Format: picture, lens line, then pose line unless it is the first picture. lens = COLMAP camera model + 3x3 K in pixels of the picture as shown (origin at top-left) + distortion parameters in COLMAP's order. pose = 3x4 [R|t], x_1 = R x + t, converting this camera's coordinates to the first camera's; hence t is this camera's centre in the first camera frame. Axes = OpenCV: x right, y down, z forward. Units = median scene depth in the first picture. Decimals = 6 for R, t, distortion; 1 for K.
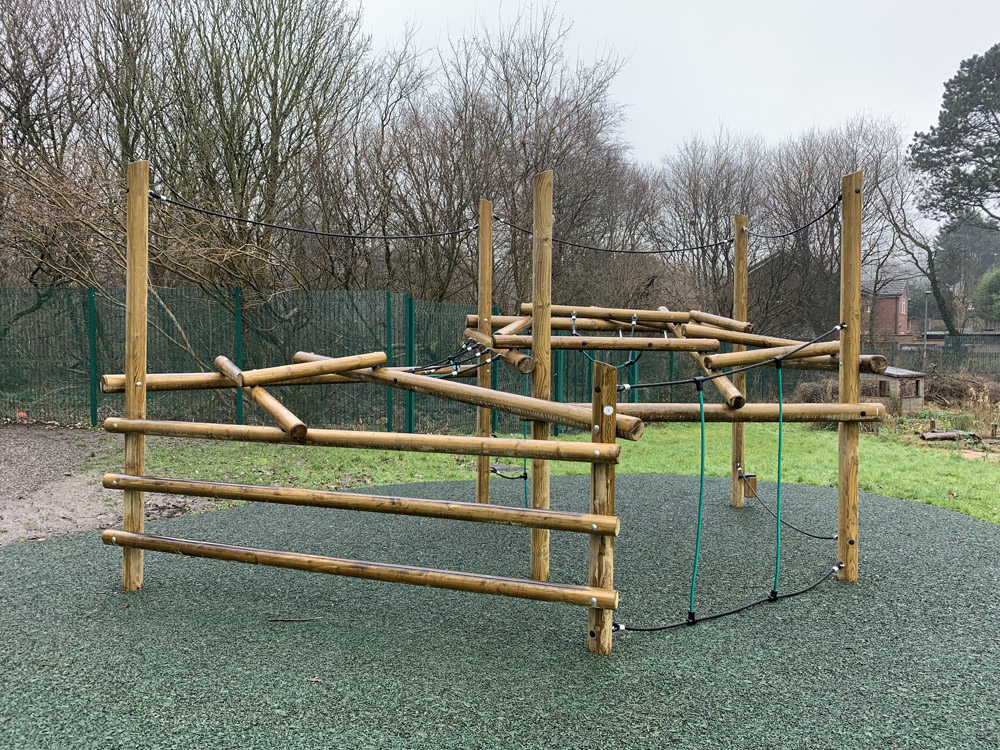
lens RADIAL K [[762.5, 0, 499.9], [0, 762.5, 367.8], [0, 0, 1]] dist [0.004676, 0.003792]
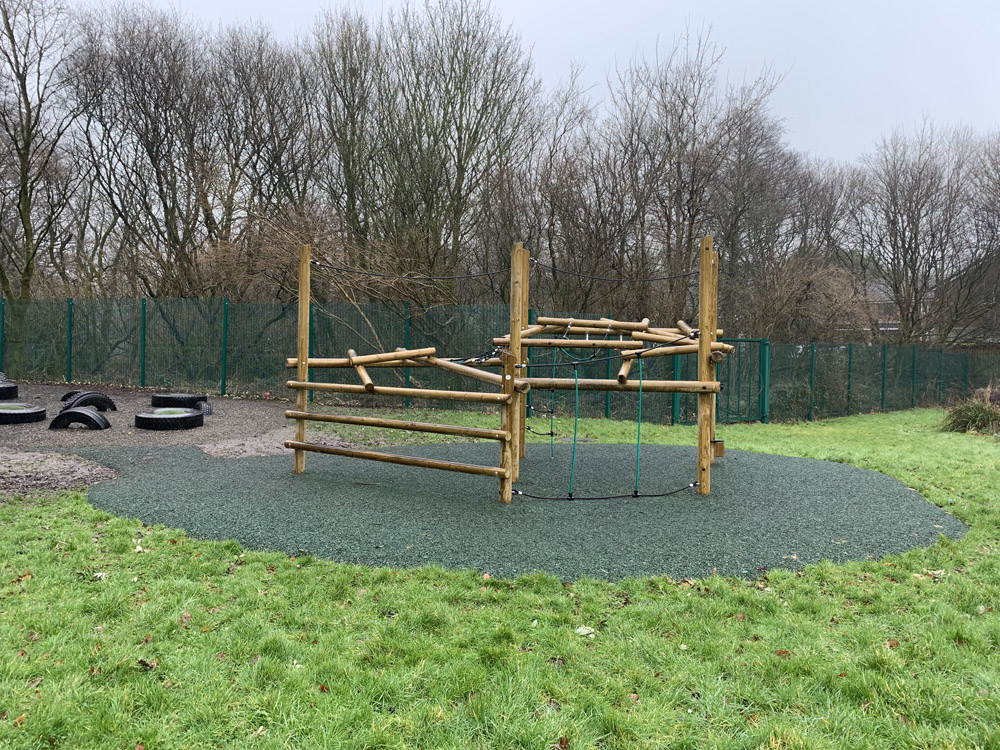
lens RADIAL K [[763.5, 0, 500.9], [0, 763.5, 370.3], [0, 0, 1]] dist [0.094720, -0.200874]
pose [[0.960219, 0.015187, -0.278836, 0.472942], [-0.015695, 0.999877, 0.000411, 0.026940], [0.278807, 0.003982, 0.960339, -0.618292]]
